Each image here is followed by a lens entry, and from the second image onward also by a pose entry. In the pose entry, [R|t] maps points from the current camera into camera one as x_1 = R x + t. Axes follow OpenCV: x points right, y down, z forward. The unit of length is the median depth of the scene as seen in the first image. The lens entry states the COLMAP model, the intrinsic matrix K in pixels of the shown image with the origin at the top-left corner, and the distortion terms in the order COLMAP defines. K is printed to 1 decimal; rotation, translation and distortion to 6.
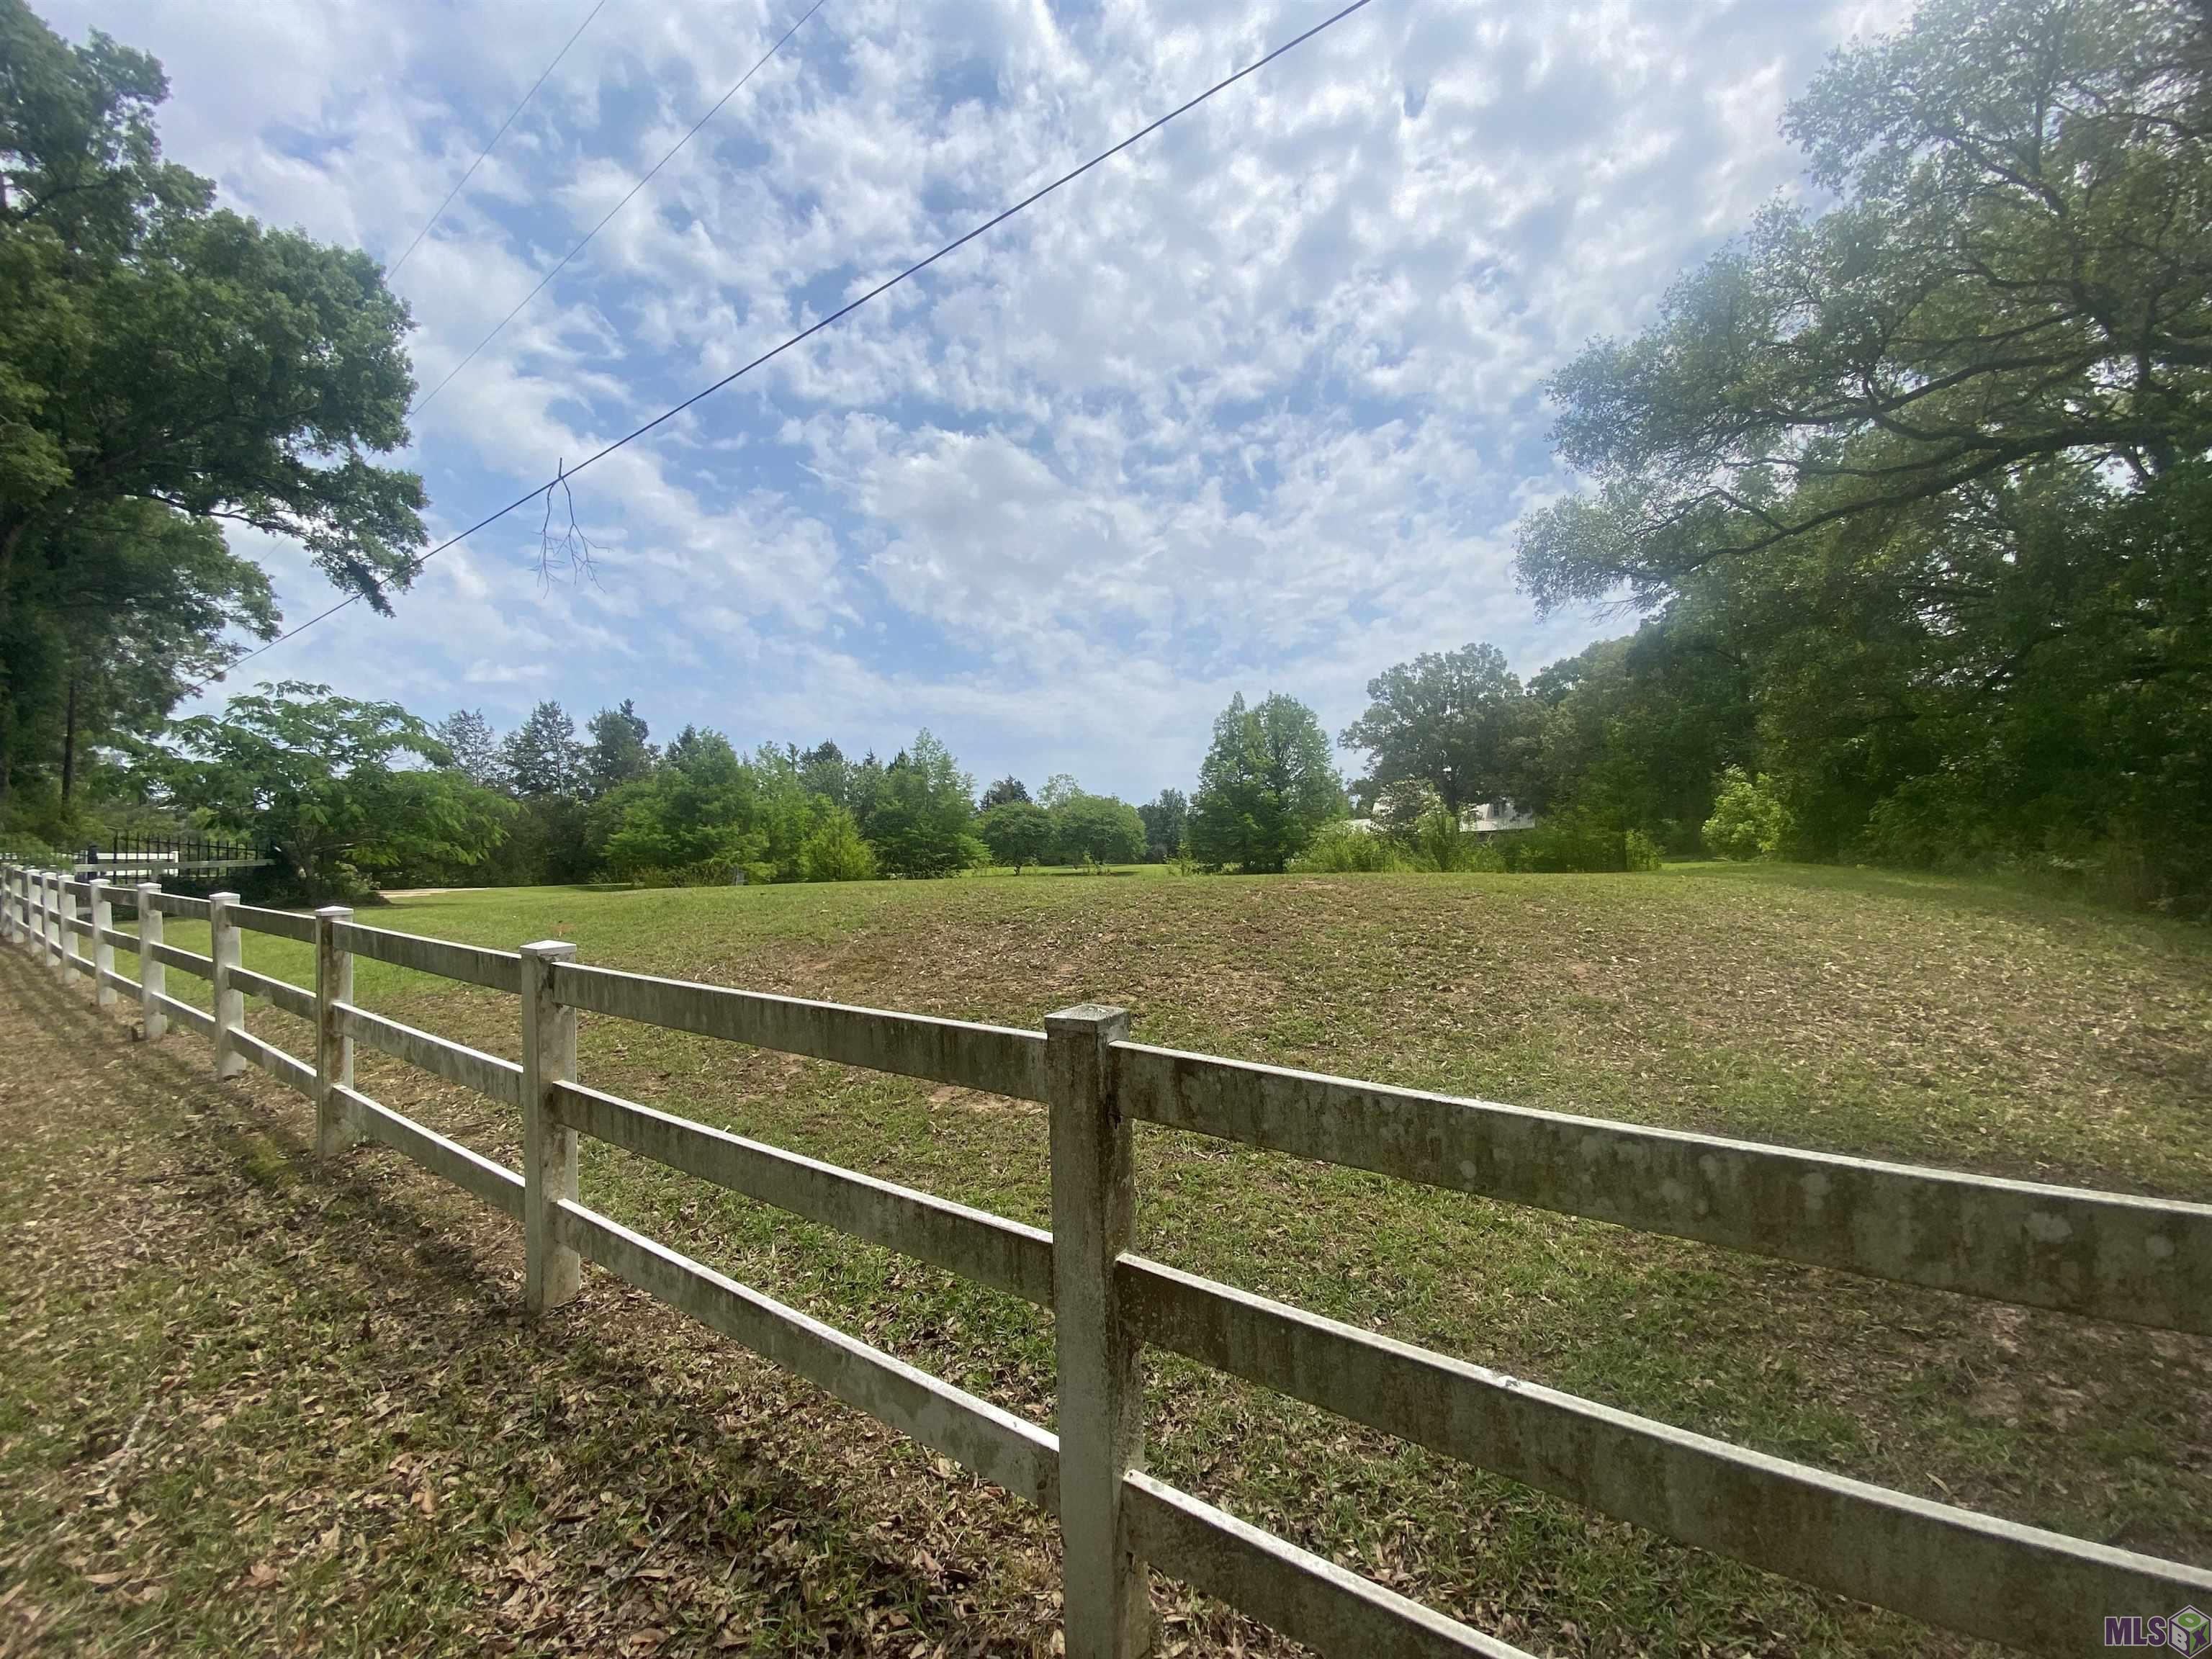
lens RADIAL K [[889.6, 0, 1096.6], [0, 889.6, 830.6], [0, 0, 1]] dist [0.000757, -0.000555]
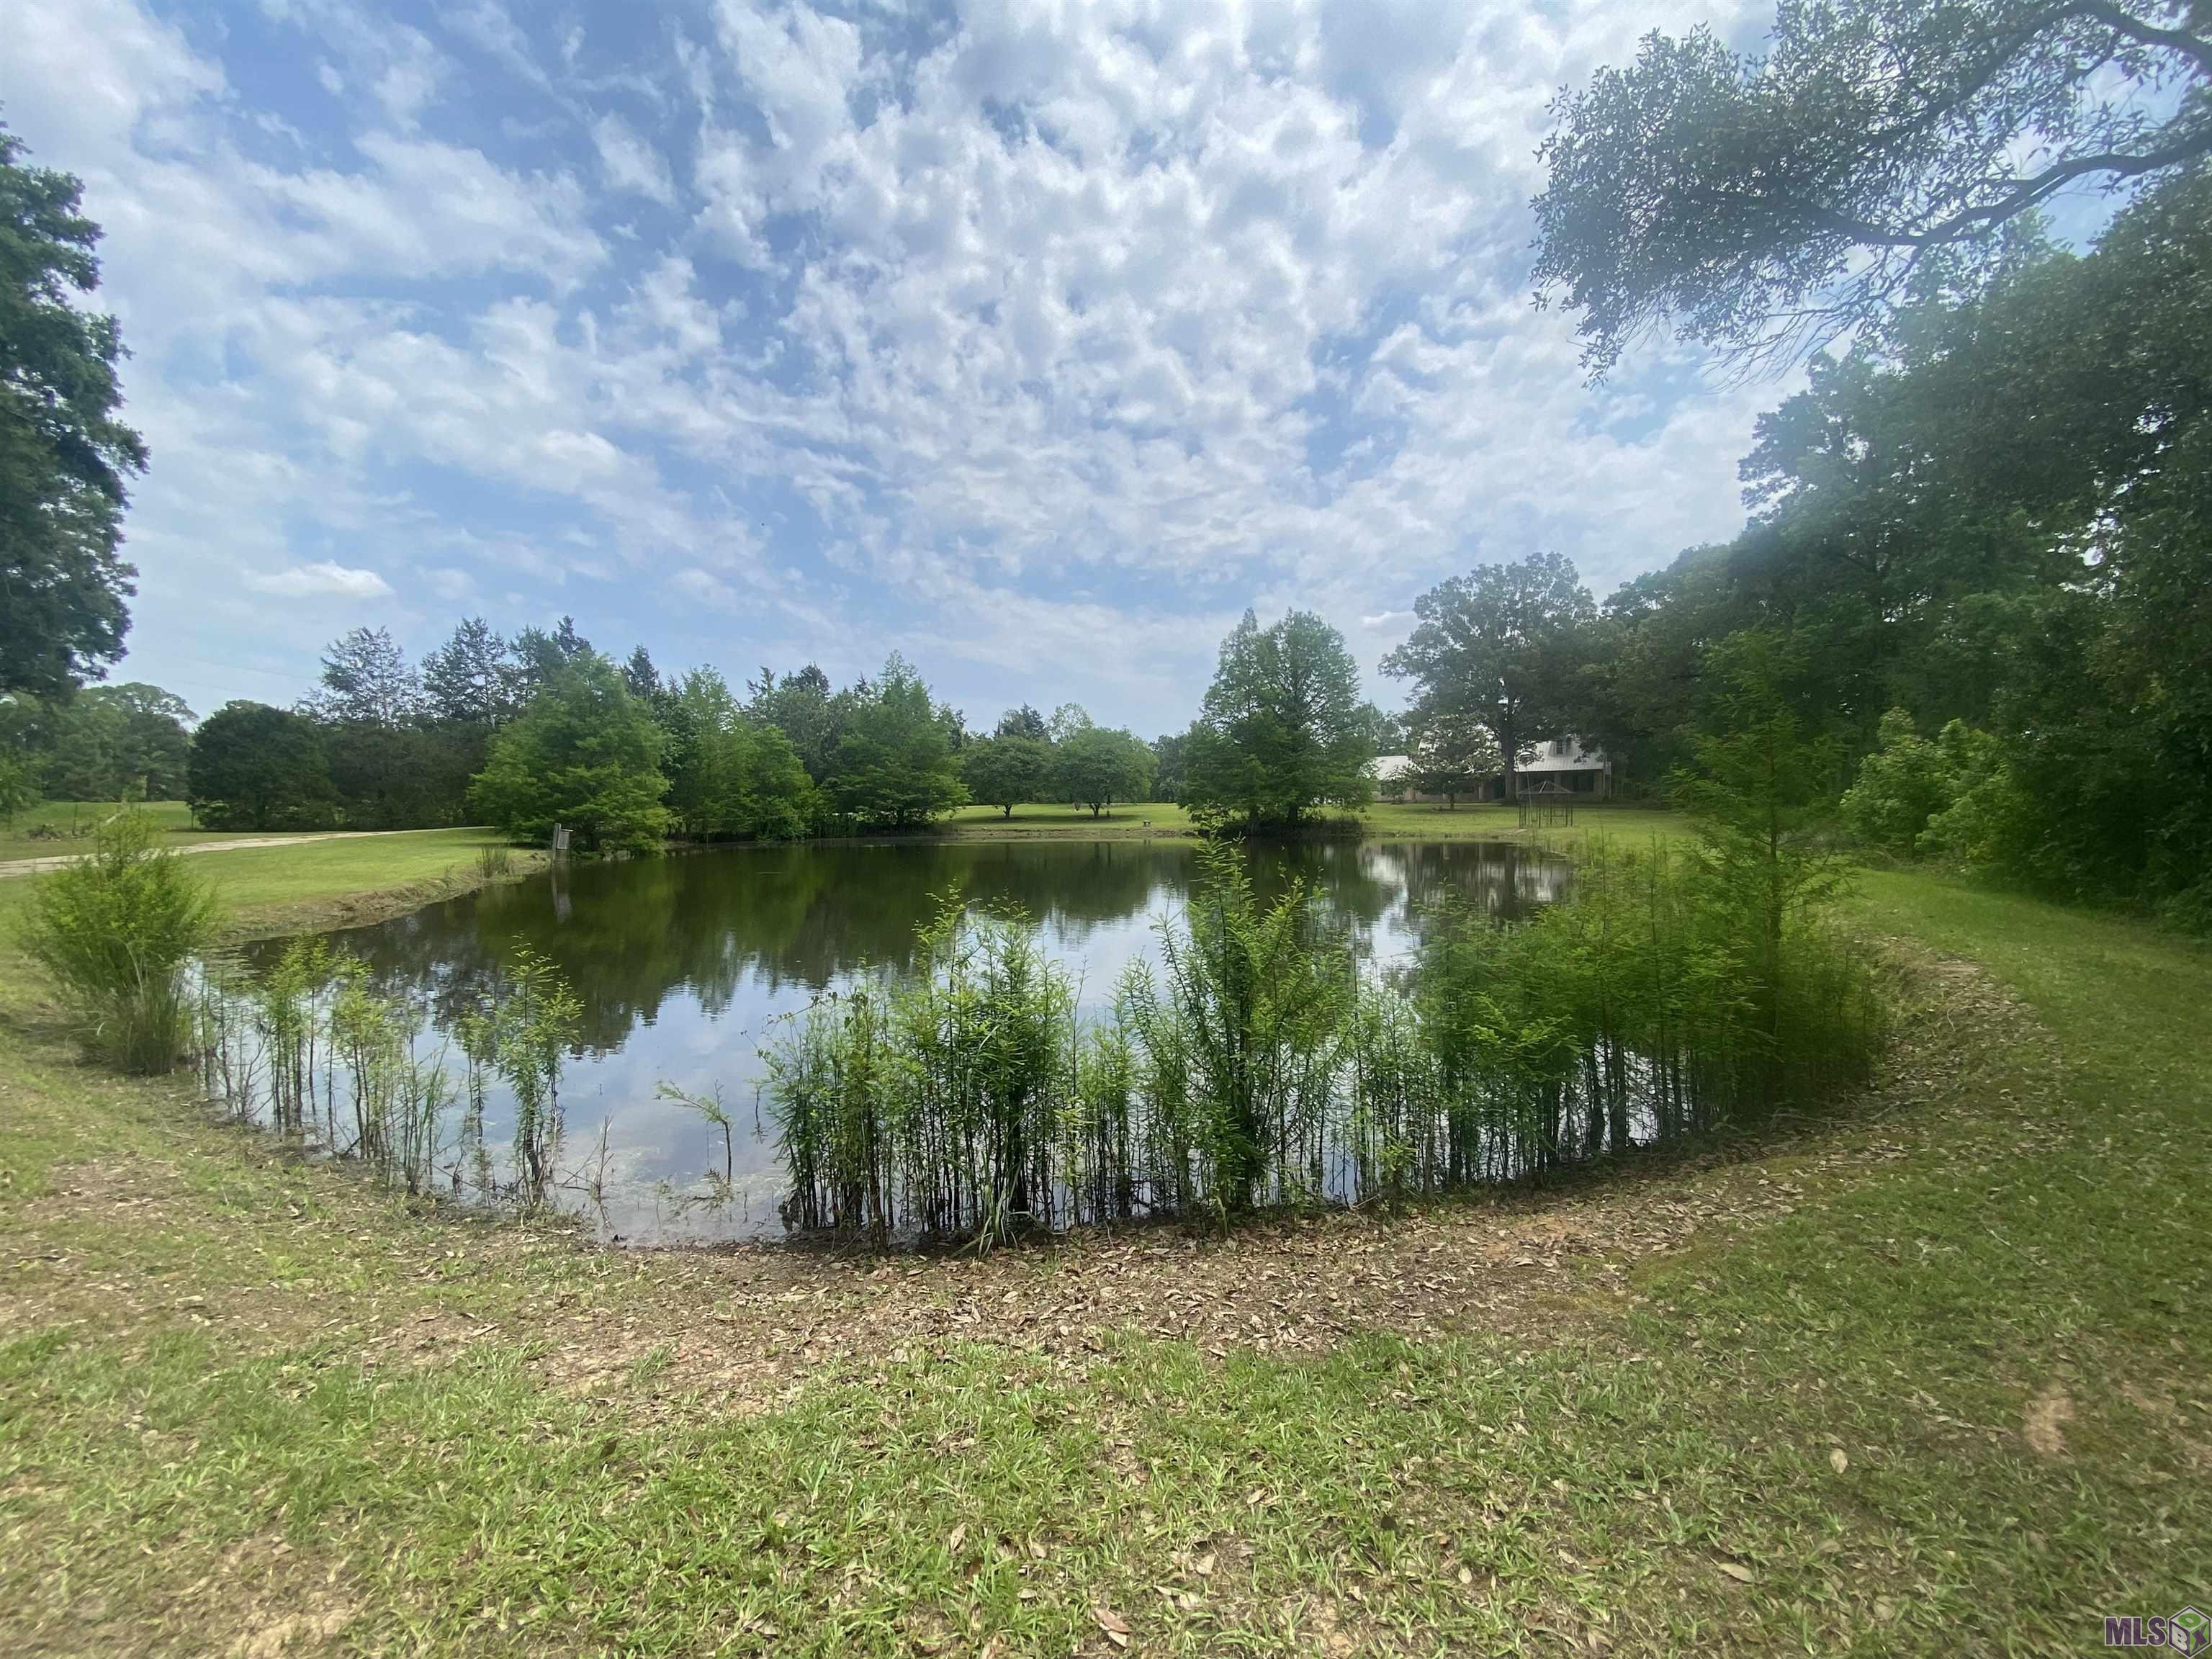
lens RADIAL K [[889.6, 0, 1117.0], [0, 889.6, 828.0], [0, 0, 1]] dist [0.000757, -0.000555]
pose [[0.998834, 0.013139, -0.046458, 0.064709], [-0.009435, 0.996823, 0.079084, -0.011649], [0.047350, -0.078553, 0.995785, 0.116790]]
